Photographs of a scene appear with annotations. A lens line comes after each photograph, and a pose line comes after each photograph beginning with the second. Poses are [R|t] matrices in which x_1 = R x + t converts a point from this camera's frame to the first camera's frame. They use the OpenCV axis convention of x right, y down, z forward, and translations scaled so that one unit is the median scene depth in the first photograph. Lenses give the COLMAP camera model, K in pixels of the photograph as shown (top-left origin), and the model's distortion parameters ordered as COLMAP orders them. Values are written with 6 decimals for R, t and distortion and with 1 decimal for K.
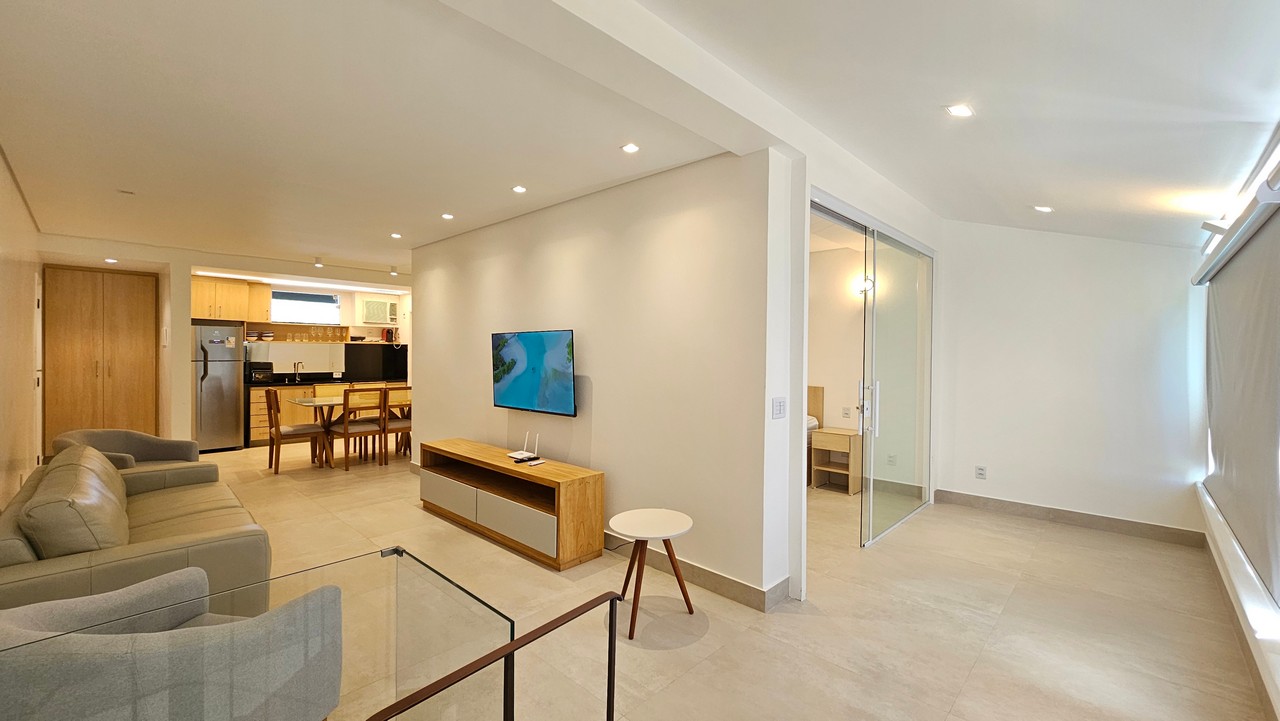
lens RADIAL K [[521.0, 0, 634.2], [0, 521.0, 360.5], [0, 0, 1]] dist [-0.006043, 0.003589]
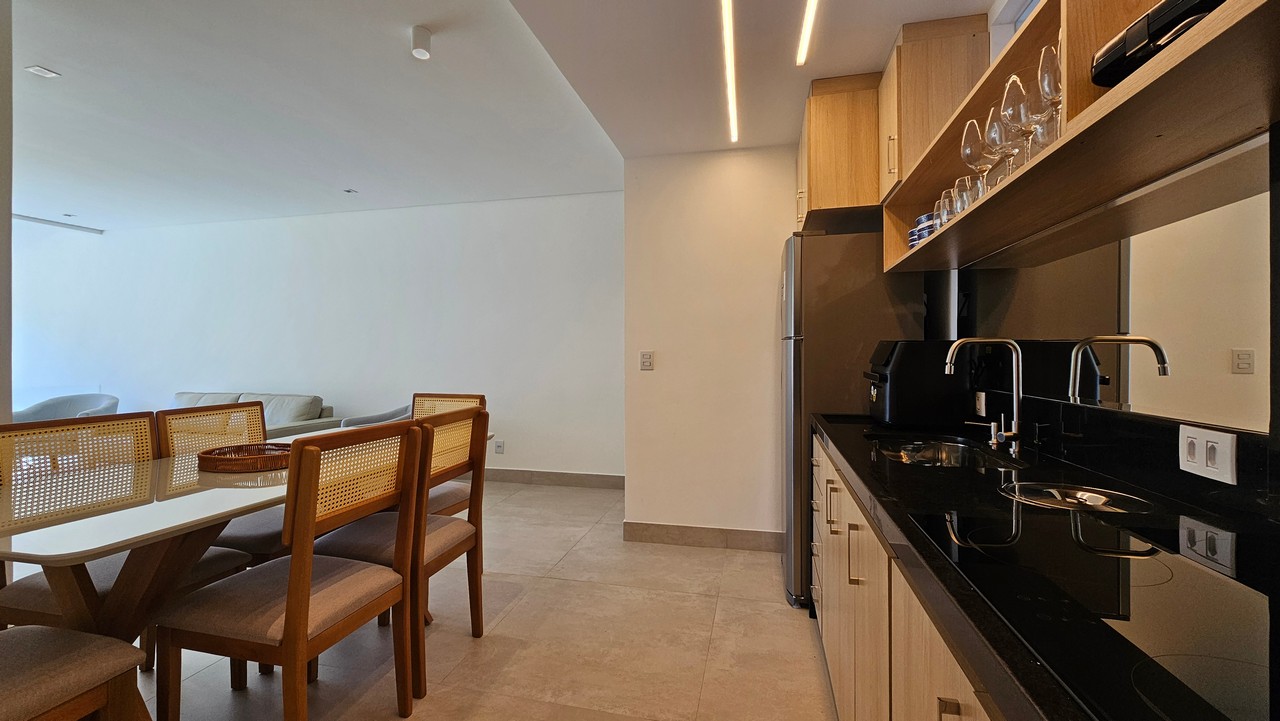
lens RADIAL K [[521.0, 0, 642.1], [0, 521.0, 355.9], [0, 0, 1]] dist [-0.006043, 0.003589]
pose [[-0.857203, -0.005226, -0.514952, -0.786188], [-0.011577, 0.999891, 0.009125, 0.016565], [0.514849, 0.013783, -0.857170, 1.936919]]
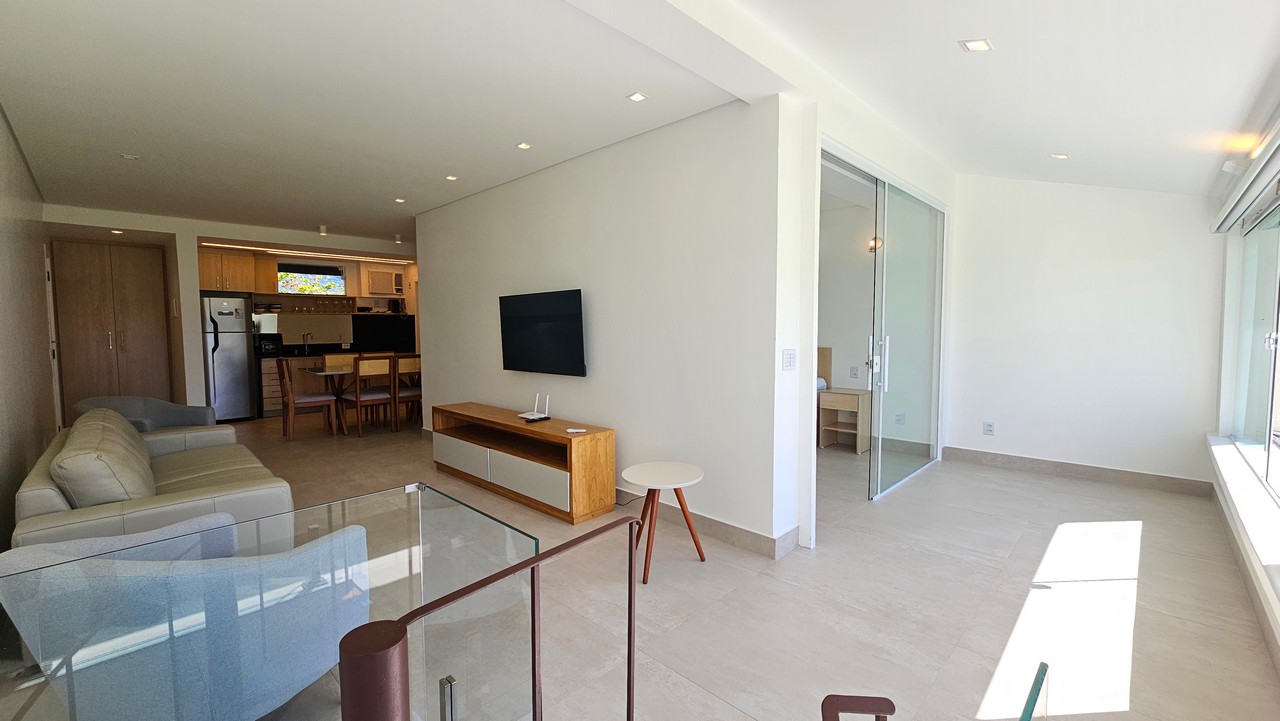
lens RADIAL K [[521.0, 0, 634.4], [0, 521.0, 360.4], [0, 0, 1]] dist [-0.006043, 0.003589]
pose [[0.999847, -0.014102, -0.010322, -0.005792], [0.014611, 0.998587, 0.051090, 0.022638], [0.009587, -0.051233, 0.998641, -0.002396]]
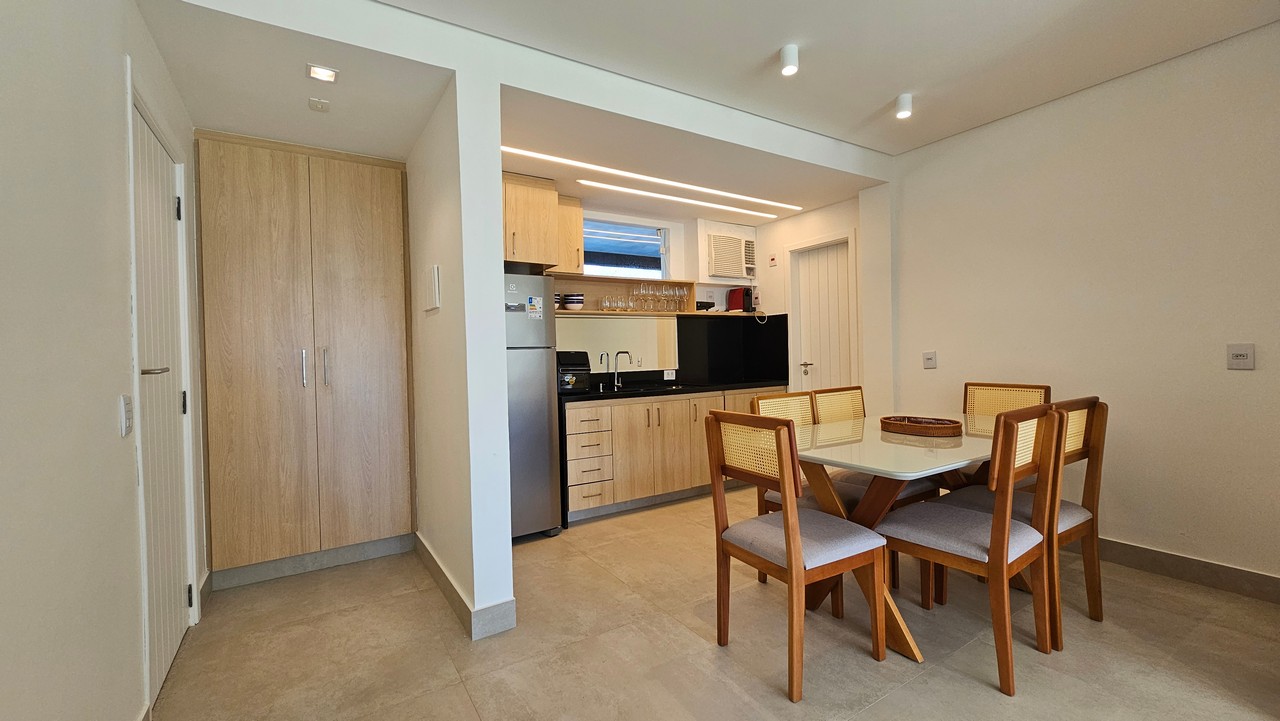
lens RADIAL K [[521.0, 0, 632.6], [0, 521.0, 360.0], [0, 0, 1]] dist [-0.006043, 0.003589]
pose [[0.969136, -0.030926, -0.244578, -0.891214], [0.030998, 0.999513, -0.003557, 0.024810], [0.244568, -0.004134, 0.969623, 0.871776]]
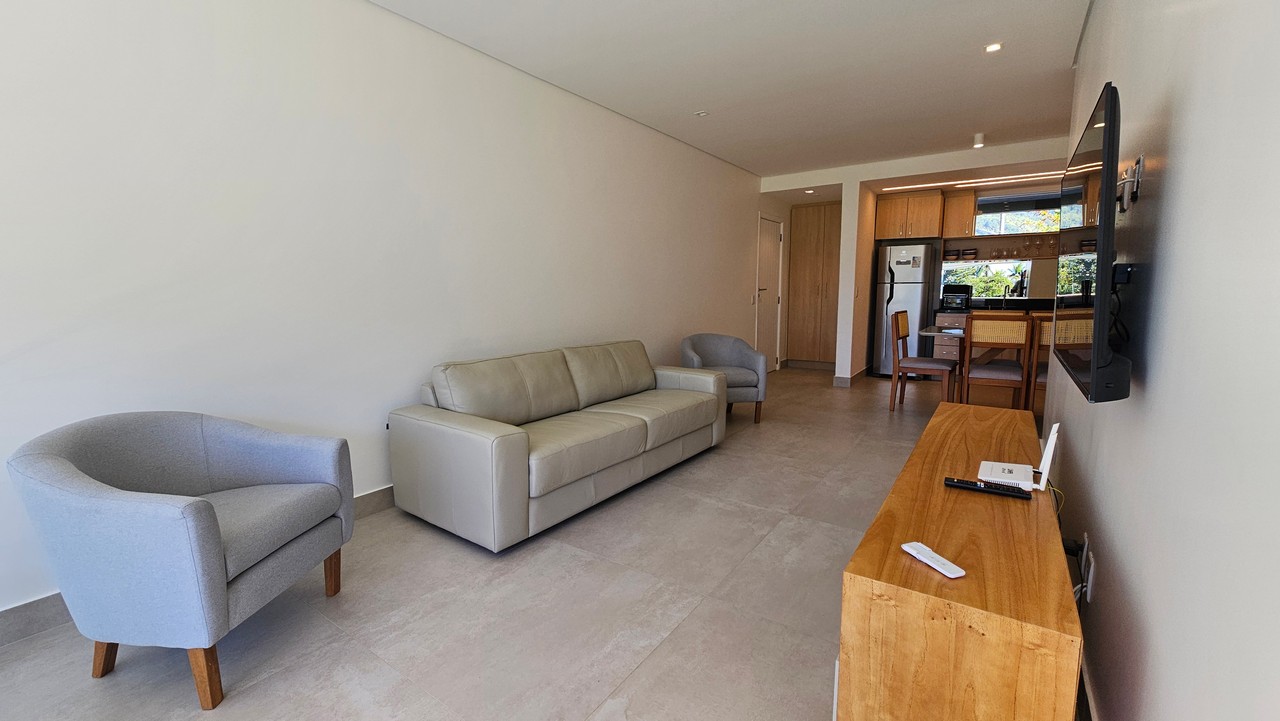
lens RADIAL K [[521.0, 0, 642.2], [0, 521.0, 359.1], [0, 0, 1]] dist [-0.006043, 0.003589]
pose [[0.153994, 0.120010, -0.980757, 0.104242], [-0.008318, 0.992719, 0.120167, 0.043195], [0.988037, -0.010348, 0.153871, 0.586423]]
